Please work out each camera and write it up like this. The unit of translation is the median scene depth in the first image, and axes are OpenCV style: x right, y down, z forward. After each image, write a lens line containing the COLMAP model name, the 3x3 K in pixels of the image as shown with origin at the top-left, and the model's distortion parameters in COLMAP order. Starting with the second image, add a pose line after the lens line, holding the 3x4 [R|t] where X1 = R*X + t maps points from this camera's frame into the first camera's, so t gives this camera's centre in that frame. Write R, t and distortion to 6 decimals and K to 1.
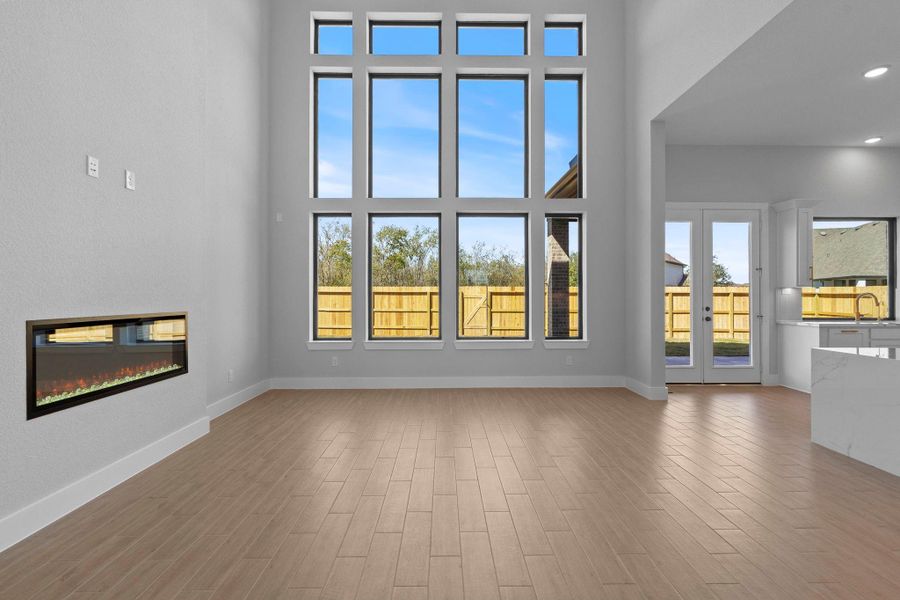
lens RADIAL K [[402.5, 0, 449.6], [0, 402.5, 295.5], [0, 0, 1]] dist [-0.000281, 0.000354]
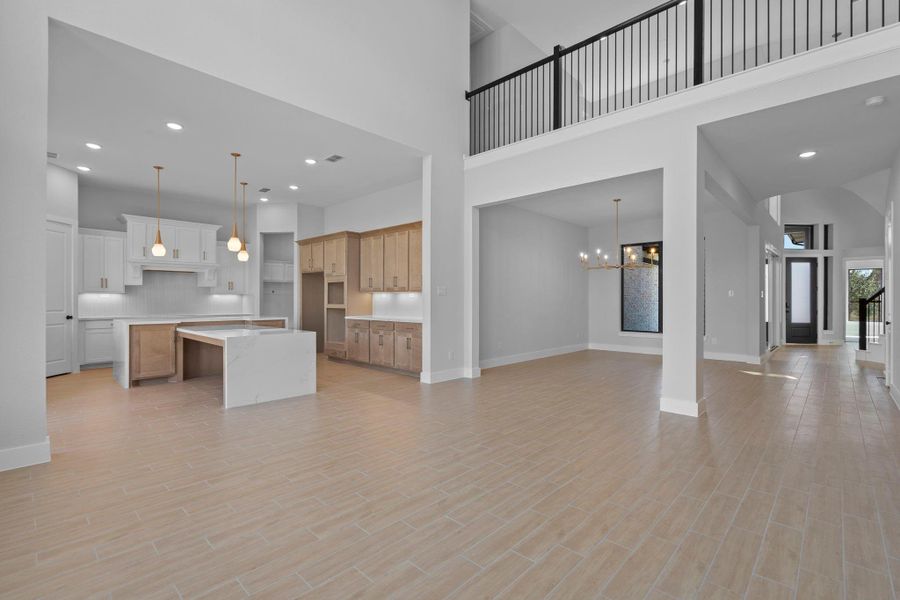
lens RADIAL K [[409.9, 0, 450.0], [0, 409.9, 300.0], [0, 0, 1]] dist [0.001030, 0.000501]
pose [[-0.714155, -0.001926, 0.699985, -0.206703], [-0.005436, 0.999981, -0.002794, 0.003099], [-0.699967, -0.005800, -0.714152, 0.536901]]
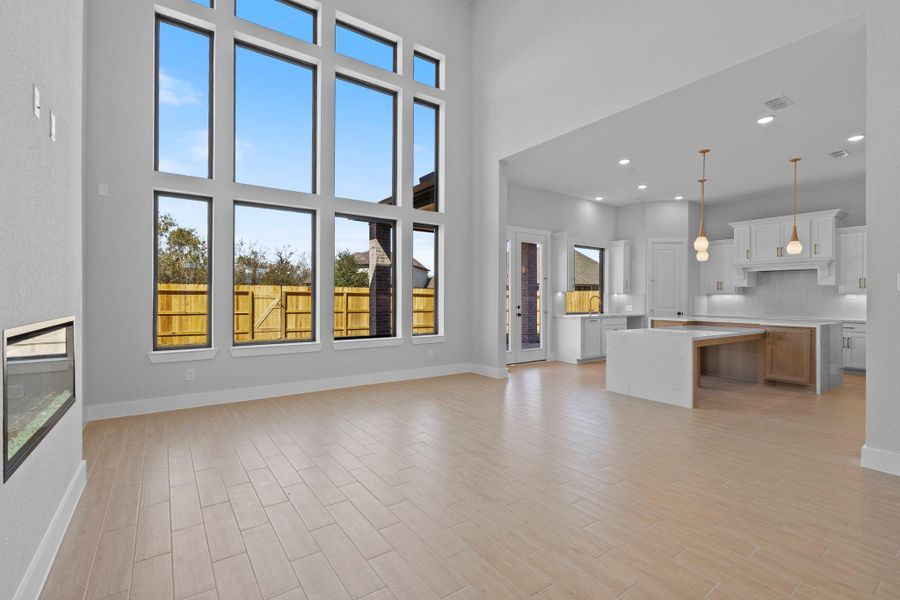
lens RADIAL K [[409.9, 0, 450.0], [0, 409.9, 300.0], [0, 0, 1]] dist [0.001030, 0.000501]
pose [[0.827444, 0.000653, 0.561548, -0.189593], [-0.006639, 0.999941, 0.008620, -0.000520], [-0.561509, -0.010861, 0.827399, 0.002271]]
